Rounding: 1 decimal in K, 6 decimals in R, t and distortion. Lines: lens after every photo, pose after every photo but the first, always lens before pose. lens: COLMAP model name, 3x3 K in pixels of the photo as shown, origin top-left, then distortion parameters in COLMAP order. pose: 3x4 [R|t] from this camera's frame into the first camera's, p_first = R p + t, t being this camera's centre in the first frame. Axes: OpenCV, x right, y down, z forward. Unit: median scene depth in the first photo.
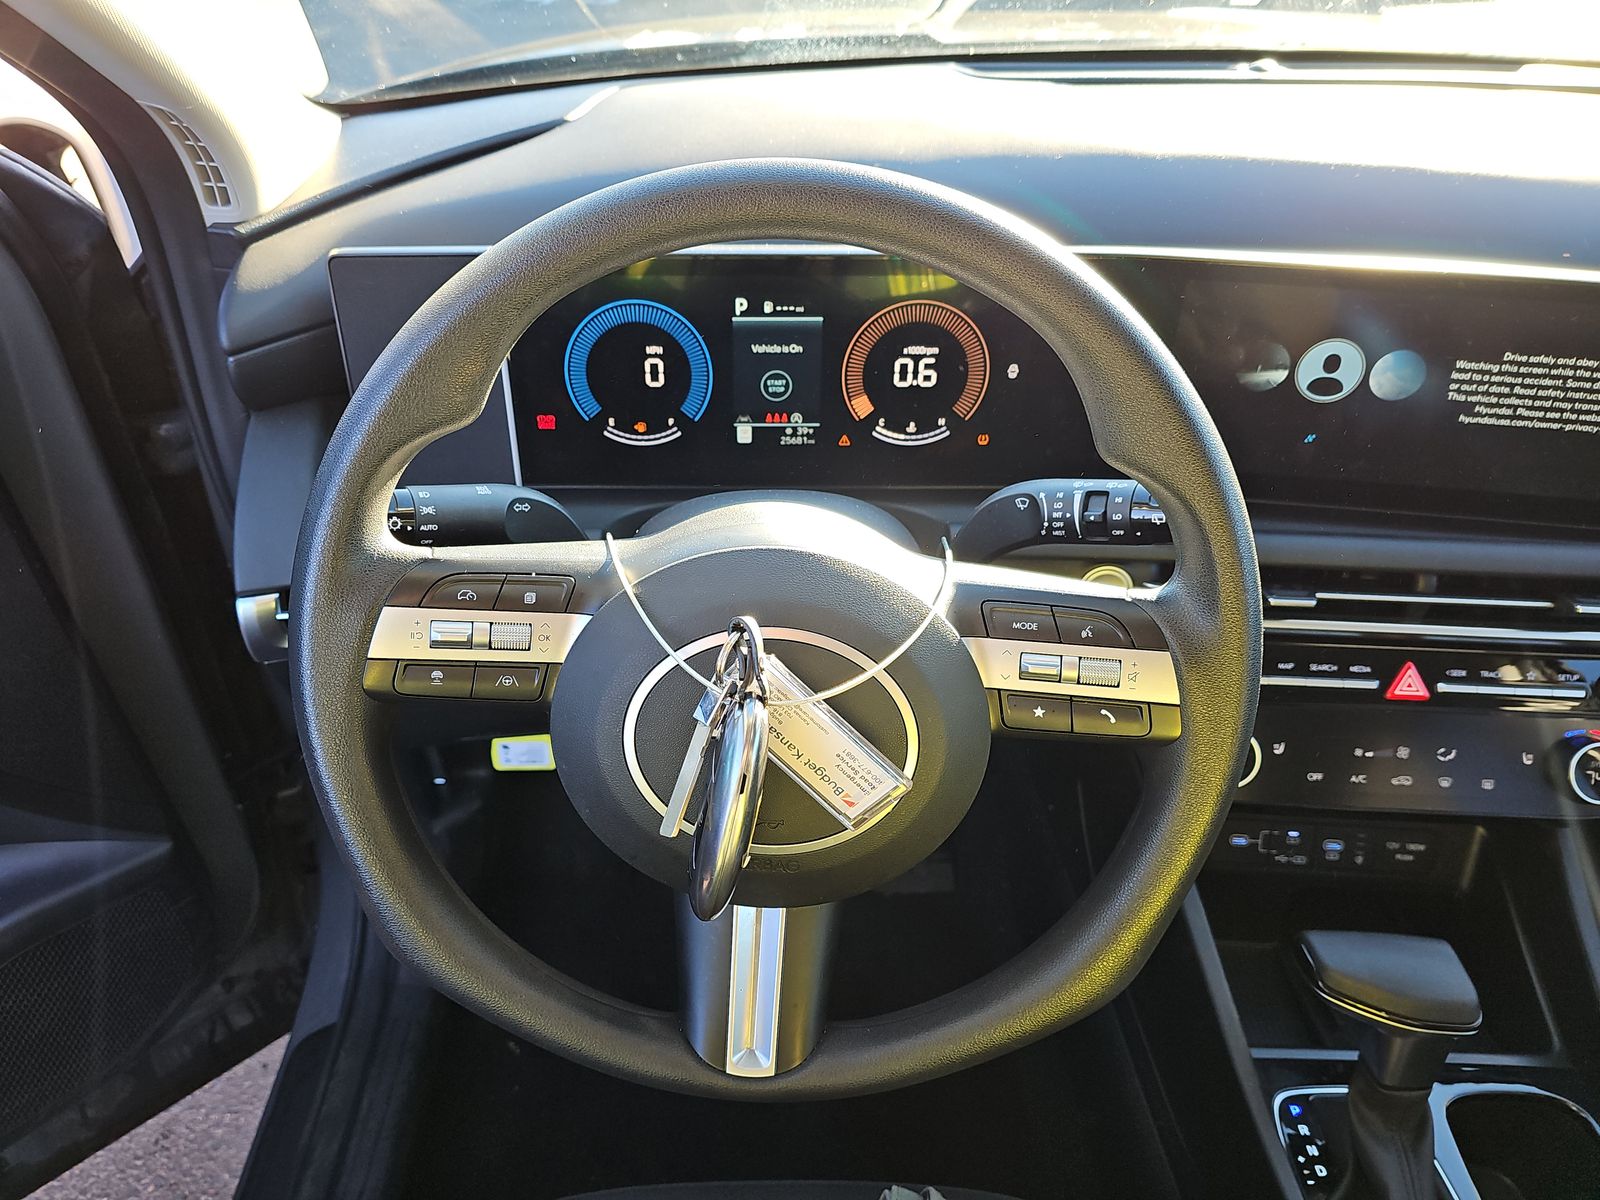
lens RADIAL K [[1041.8, 0, 800.0], [0, 1041.8, 600.0], [0, 0, 1]] dist [0.043832, -0.045346]
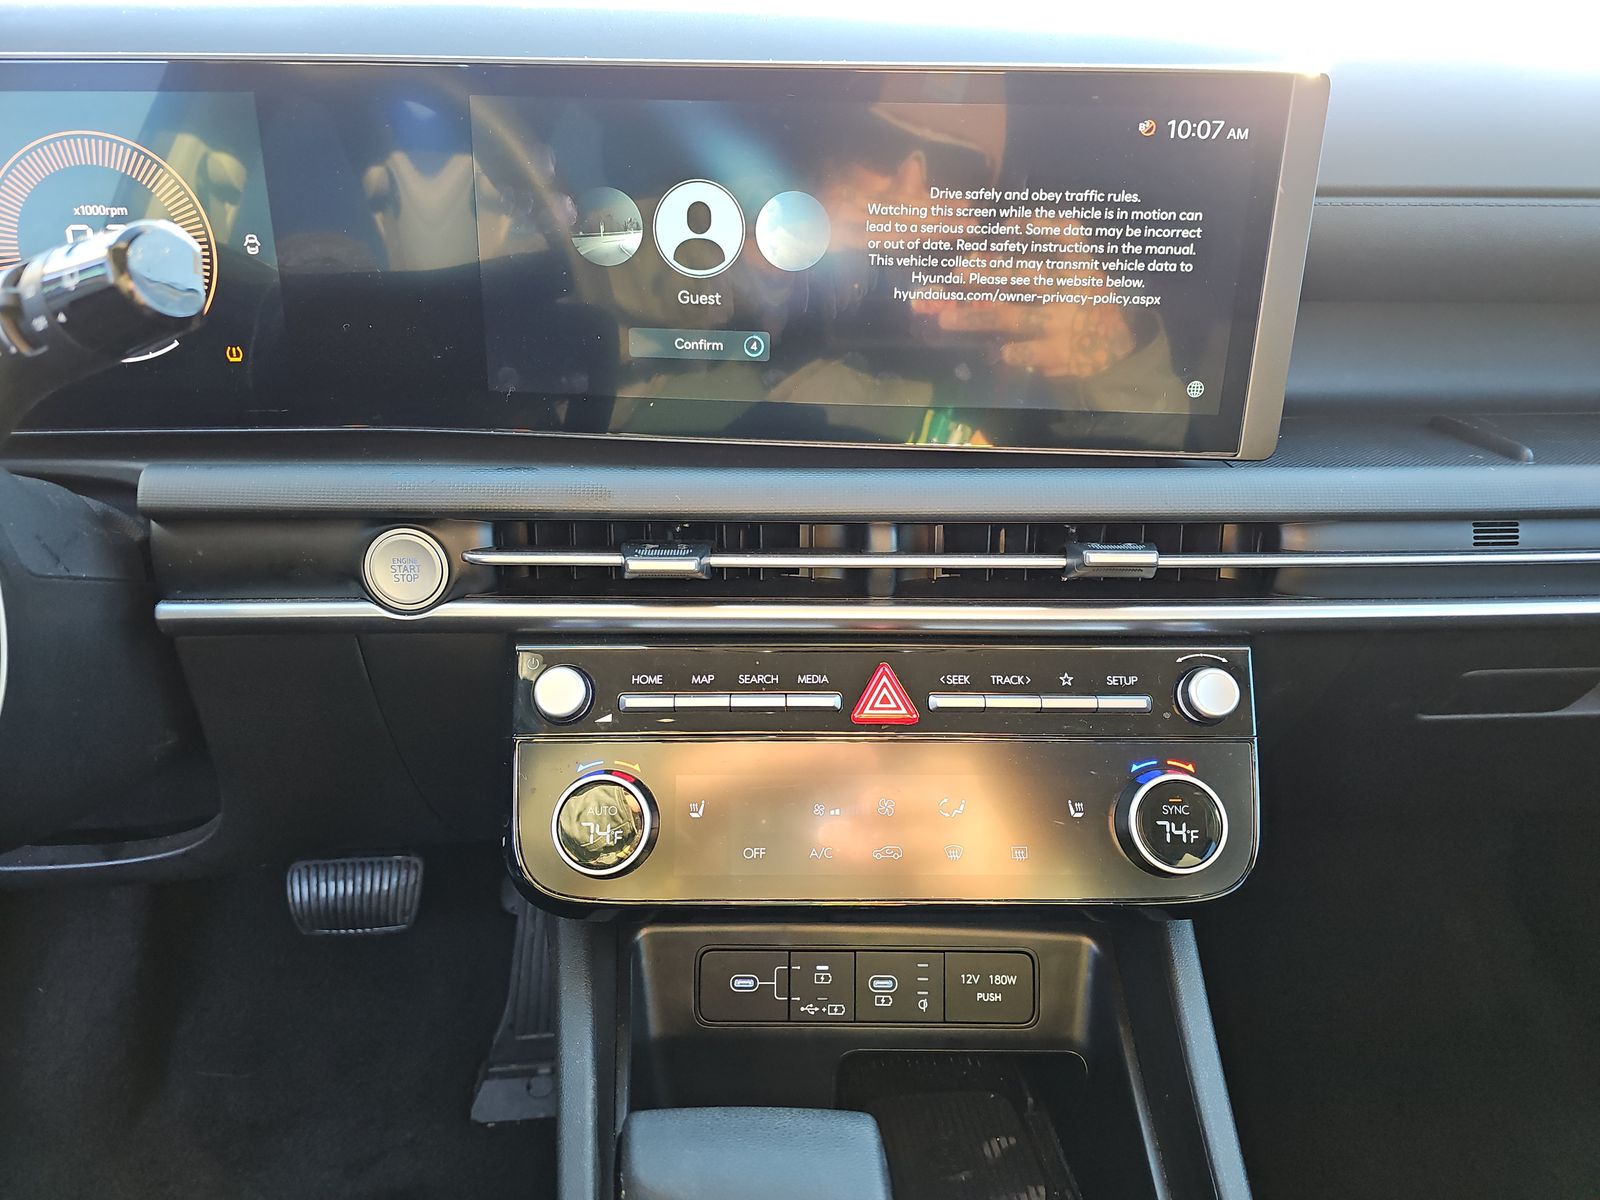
lens RADIAL K [[1041.8, 0, 800.0], [0, 1041.8, 600.0], [0, 0, 1]] dist [0.043832, -0.045346]
pose [[0.998378, -0.028632, 0.049201, 0.530924], [0.038165, 0.977944, -0.205350, 0.161736], [-0.042236, 0.206895, 0.977451, 0.381260]]
